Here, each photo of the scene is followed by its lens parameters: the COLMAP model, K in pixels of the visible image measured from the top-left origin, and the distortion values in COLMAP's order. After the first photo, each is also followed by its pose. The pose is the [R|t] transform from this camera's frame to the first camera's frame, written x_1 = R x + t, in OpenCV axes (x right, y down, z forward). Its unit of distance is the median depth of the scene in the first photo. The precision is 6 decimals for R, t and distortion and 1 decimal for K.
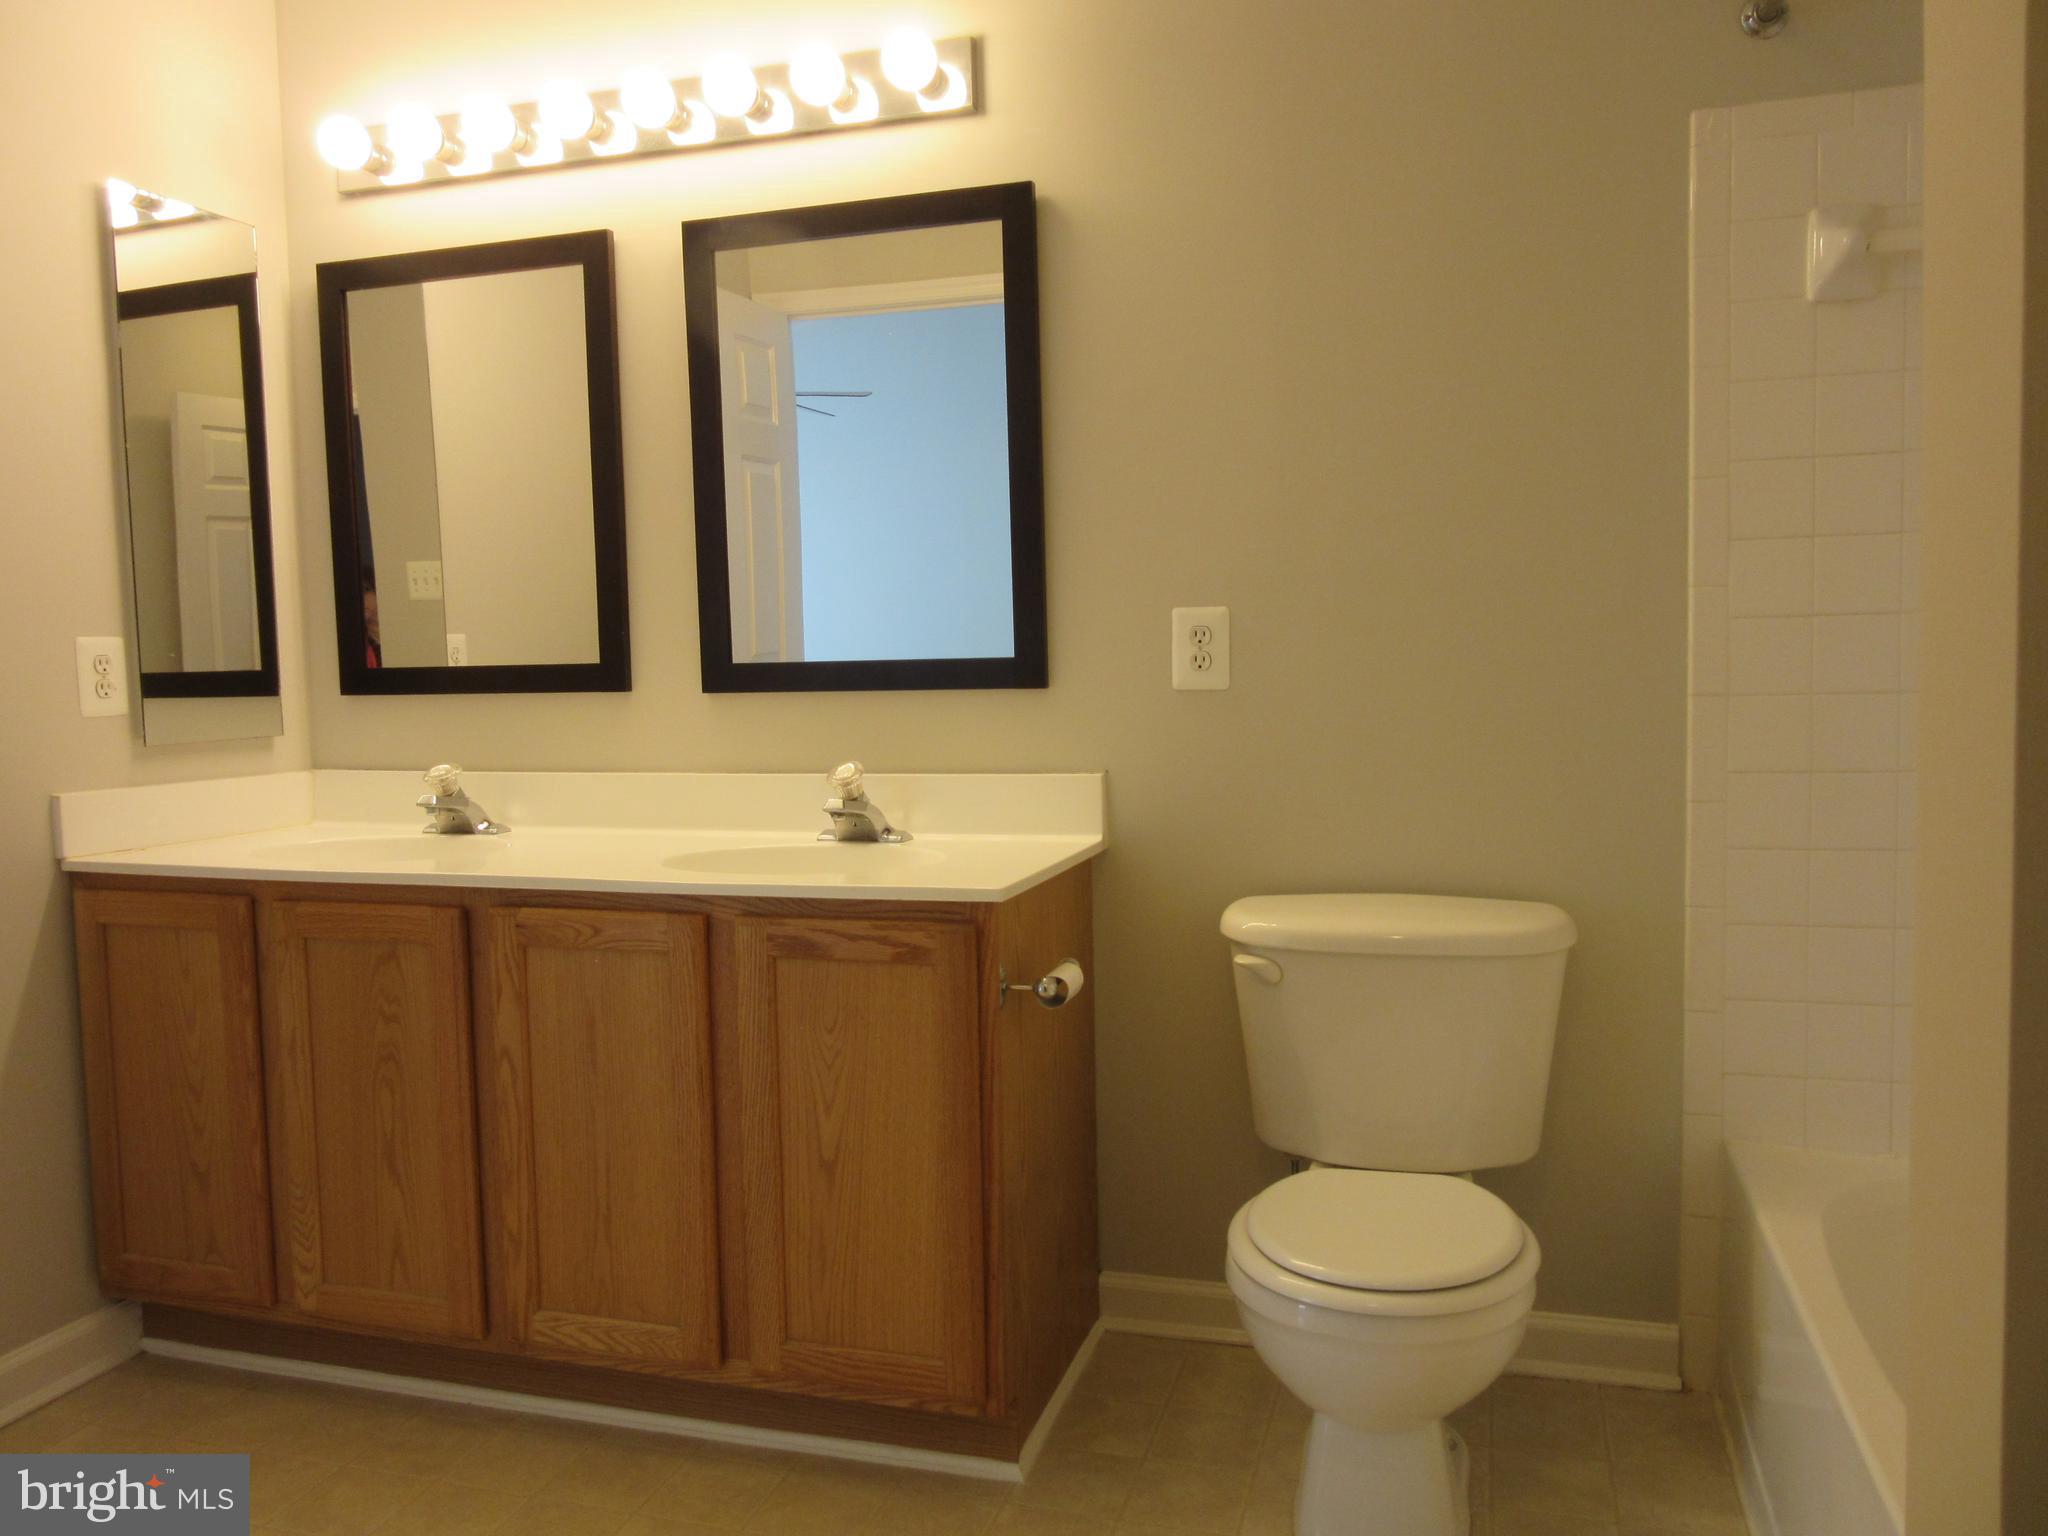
lens RADIAL K [[1537.7, 0, 1032.3], [0, 1537.7, 766.4], [0, 0, 1]] dist [-0.038301, 0.037681]
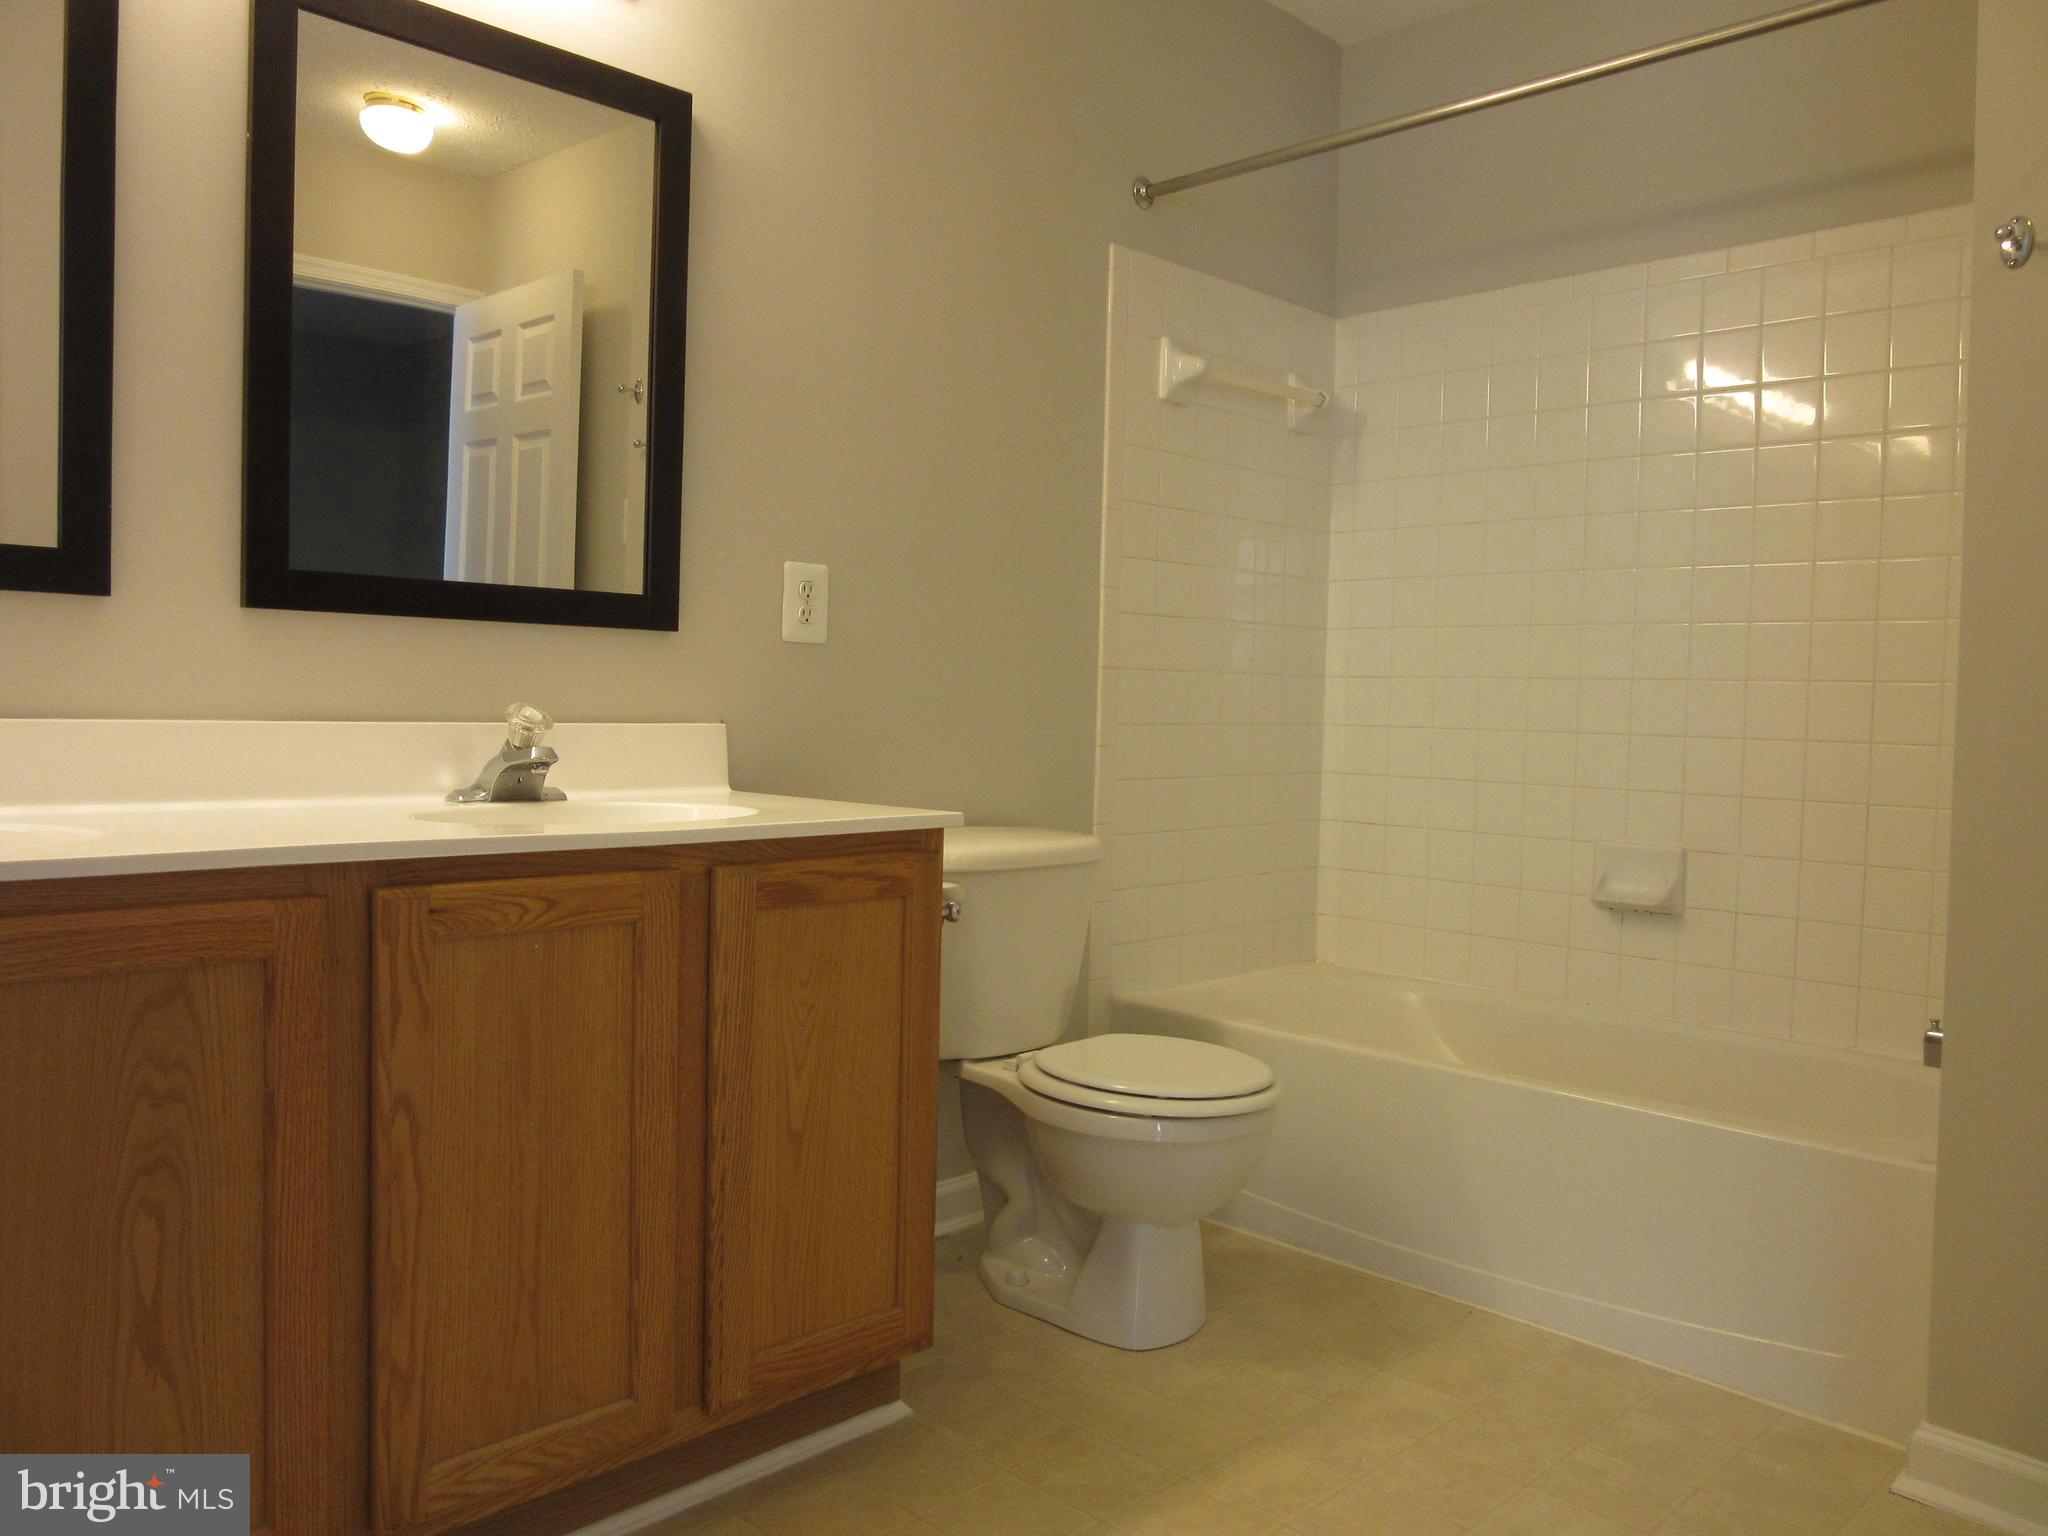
lens RADIAL K [[1537.7, 0, 1037.1], [0, 1537.7, 759.2], [0, 0, 1]] dist [-0.038301, 0.037681]
pose [[0.460941, -0.002973, 0.887426, -0.819235], [0.031203, 0.999430, -0.012858, 0.052256], [-0.886882, 0.033617, 0.460771, 0.429785]]
